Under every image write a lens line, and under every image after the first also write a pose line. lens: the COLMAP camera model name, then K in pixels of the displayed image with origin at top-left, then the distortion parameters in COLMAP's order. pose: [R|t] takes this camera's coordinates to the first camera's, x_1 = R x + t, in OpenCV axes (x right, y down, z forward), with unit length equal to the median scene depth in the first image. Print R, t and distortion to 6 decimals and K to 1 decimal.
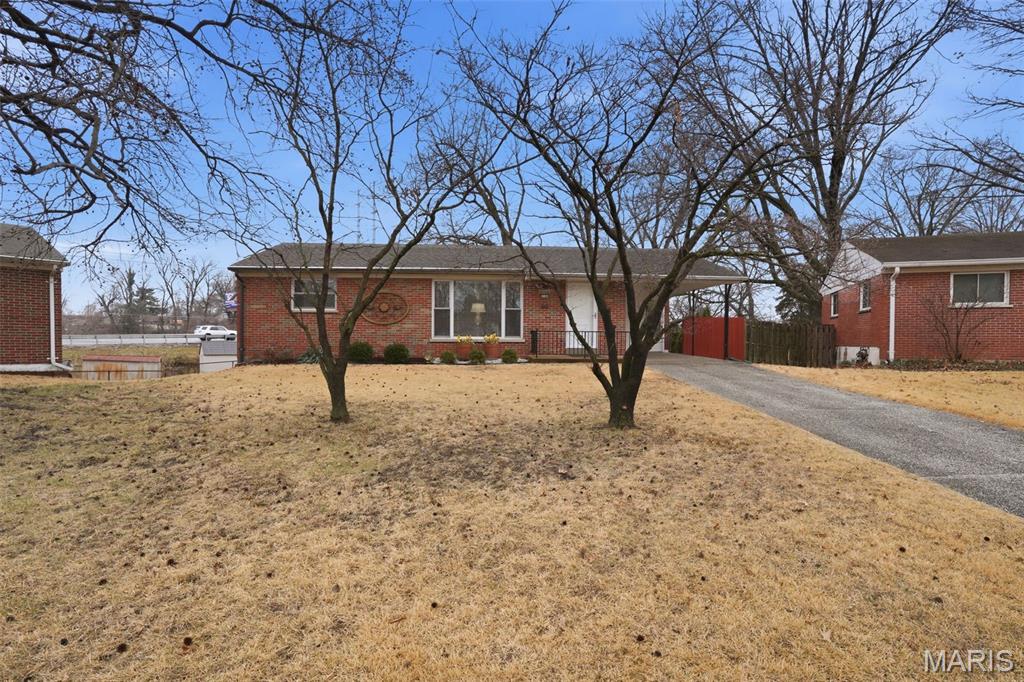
lens RADIAL K [[538.7, 0, 512.0], [0, 538.7, 341.0], [0, 0, 1]] dist [-0.074136, 0.041811]
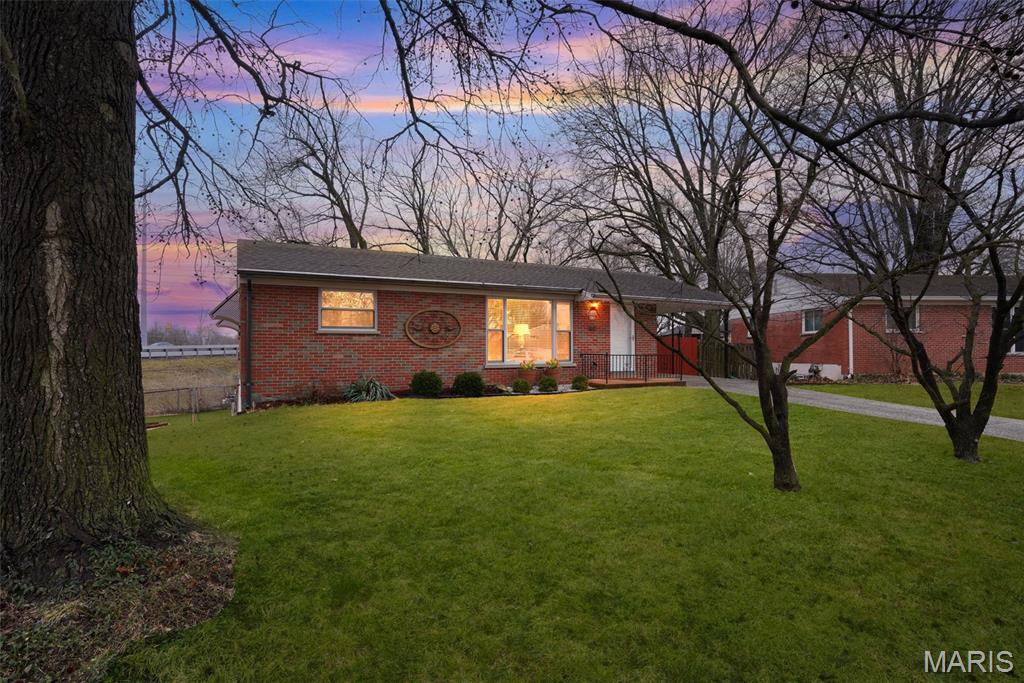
lens RADIAL K [[527.5, 0, 550.1], [0, 527.5, 334.0], [0, 0, 1]] dist [-0.039773, 0.000381]
pose [[0.913926, 0.006287, 0.405833, -0.404106], [0.008900, 0.999329, -0.035524, -0.022489], [-0.405784, 0.036078, 0.913256, 0.176162]]
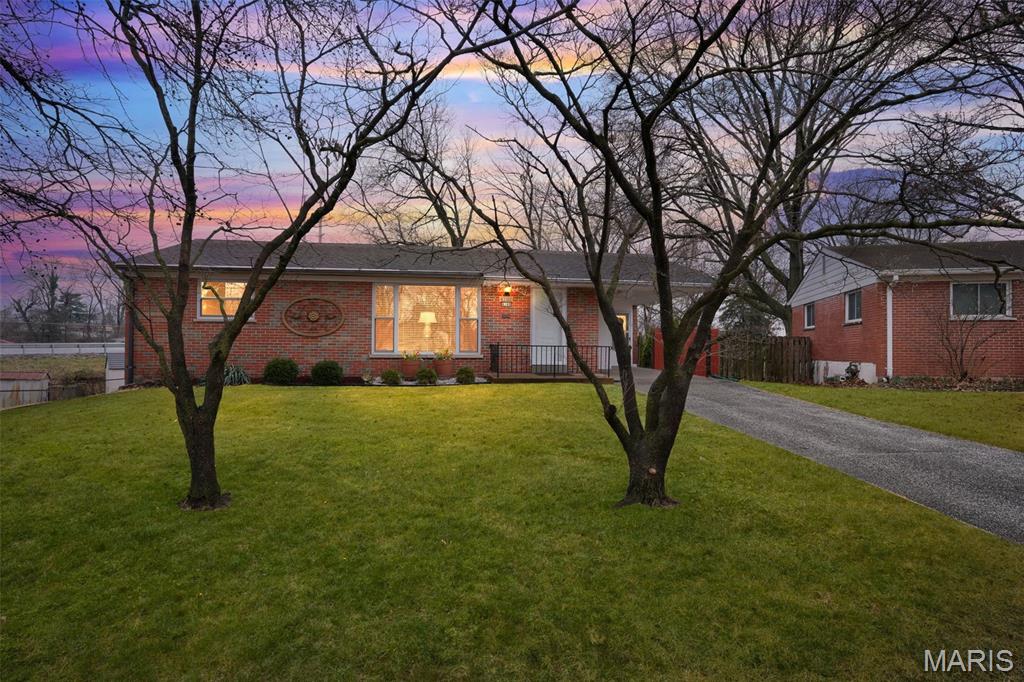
lens RADIAL K [[538.7, 0, 512.0], [0, 538.7, 341.0], [0, 0, 1]] dist [-0.074136, 0.041811]
pose [[0.995561, 0.002435, 0.094087, -0.010772], [-0.000848, 0.999857, -0.016903, -0.010532], [-0.094114, 0.016748, 0.995421, 0.150246]]
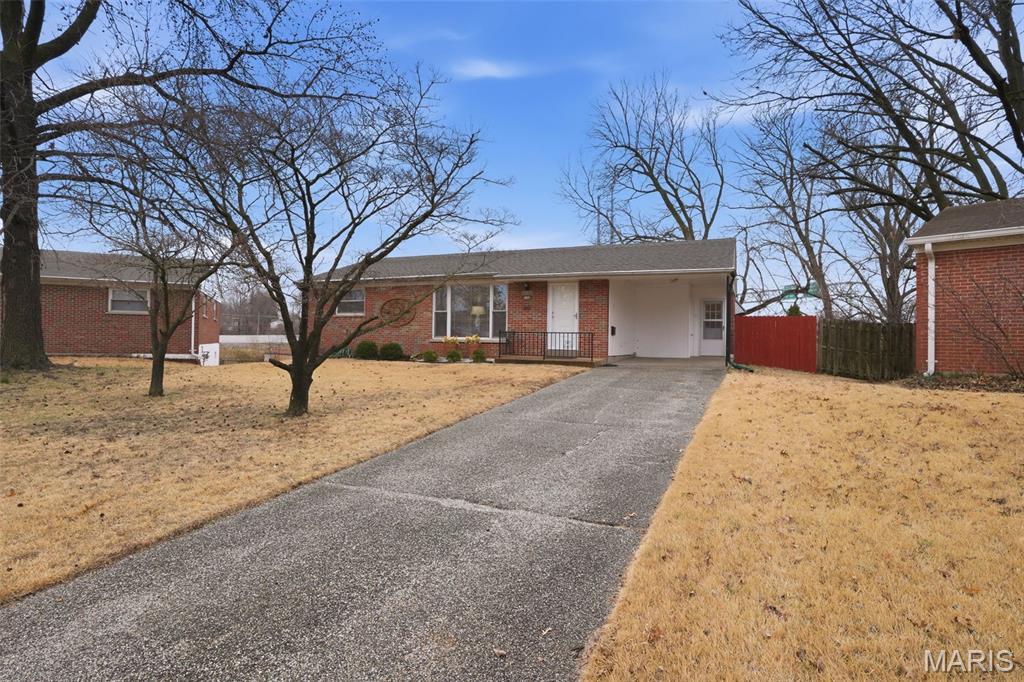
lens RADIAL K [[538.7, 0, 512.0], [0, 538.7, 341.0], [0, 0, 1]] dist [-0.074136, 0.041811]
pose [[0.876388, 0.010054, -0.481500, 0.540698], [-0.009815, 0.999947, 0.003015, -0.004441], [0.481505, 0.002083, 0.876441, 0.096877]]
